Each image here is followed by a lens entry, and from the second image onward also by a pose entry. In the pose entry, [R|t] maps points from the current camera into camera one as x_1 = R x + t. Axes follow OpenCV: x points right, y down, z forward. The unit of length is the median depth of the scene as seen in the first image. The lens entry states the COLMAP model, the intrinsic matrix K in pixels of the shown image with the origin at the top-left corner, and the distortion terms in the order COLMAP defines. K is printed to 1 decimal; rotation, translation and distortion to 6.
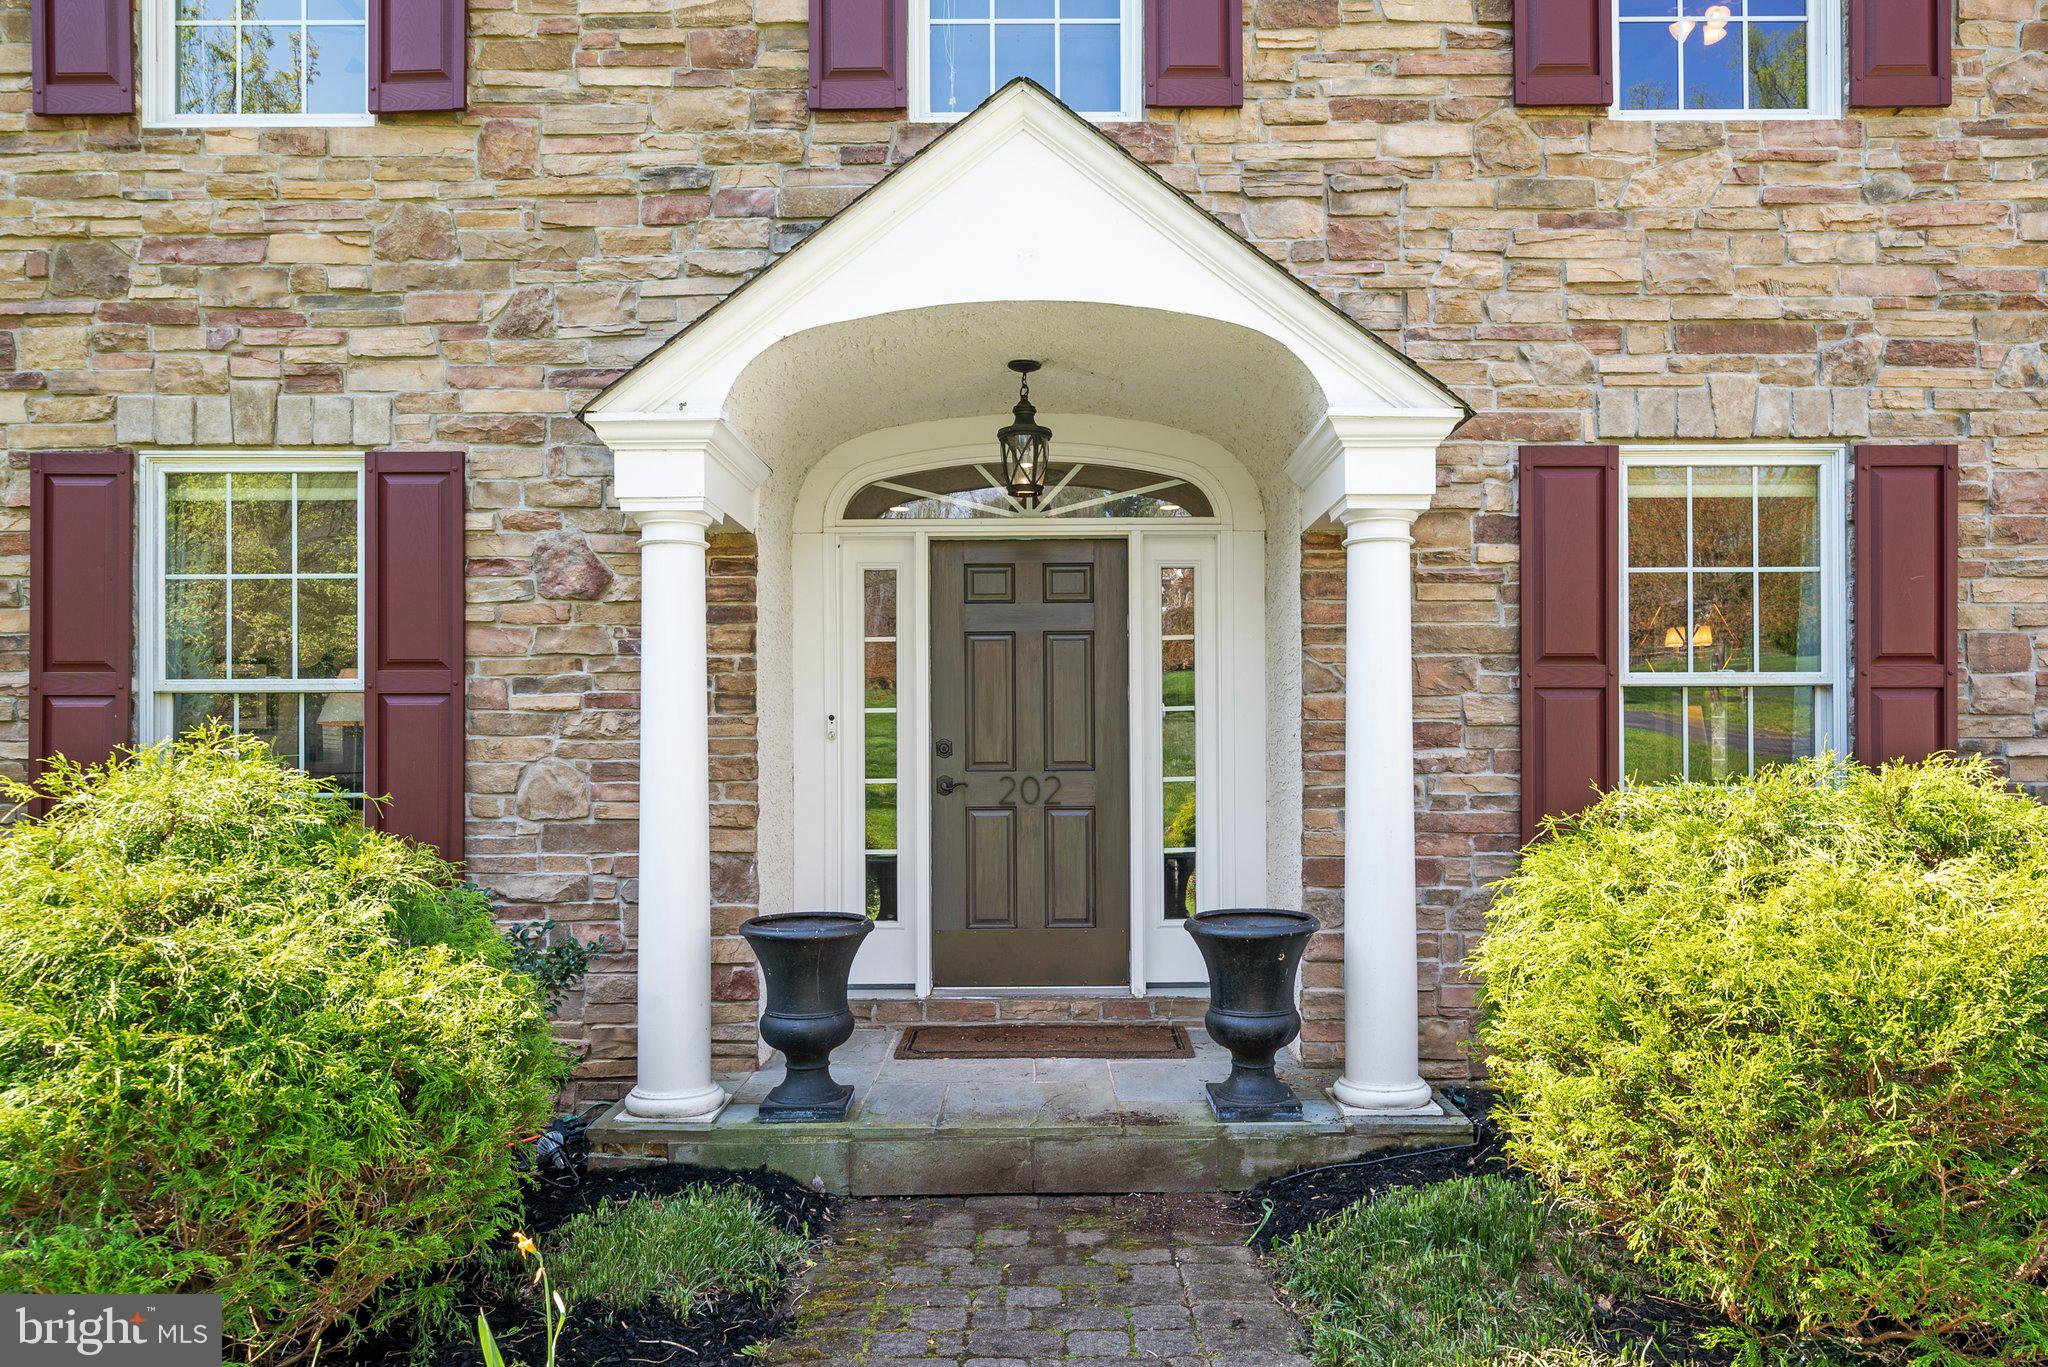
lens RADIAL K [[1434.6, 0, 1027.2], [0, 1434.6, 704.0], [0, 0, 1]] dist [0.004425, 0.002135]
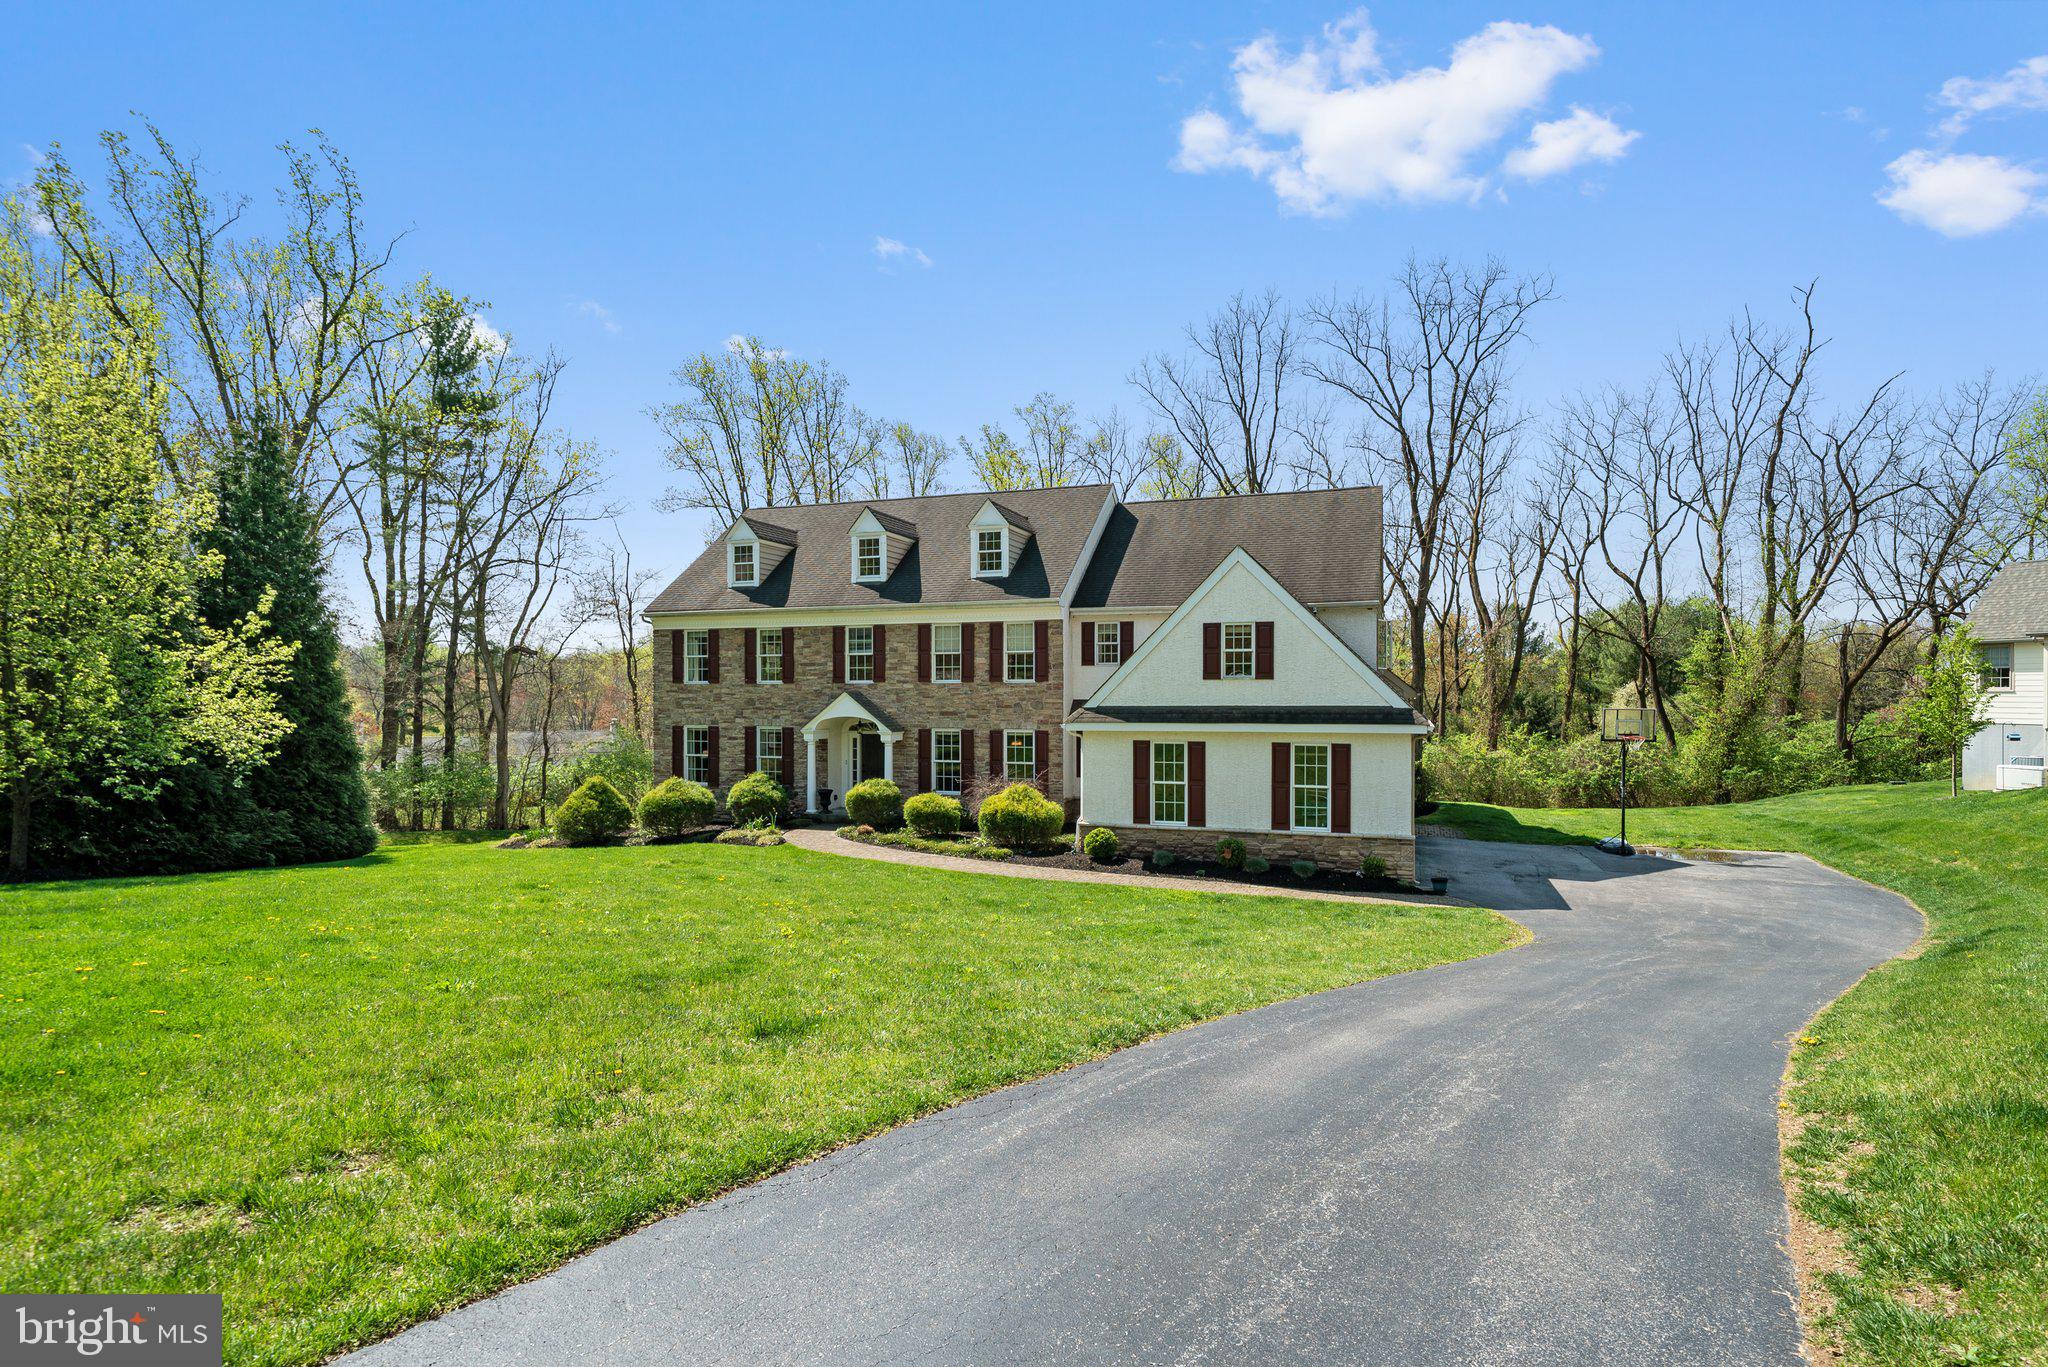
lens RADIAL K [[985.4, 0, 1024.4], [0, 985.4, 669.9], [0, 0, 1]] dist [0.000495, 0.000004]
pose [[0.949418, -0.006230, -0.313954, 2.411301], [0.011523, 0.999821, 0.015006, -0.542986], [0.313805, -0.017865, 0.949319, -3.571501]]
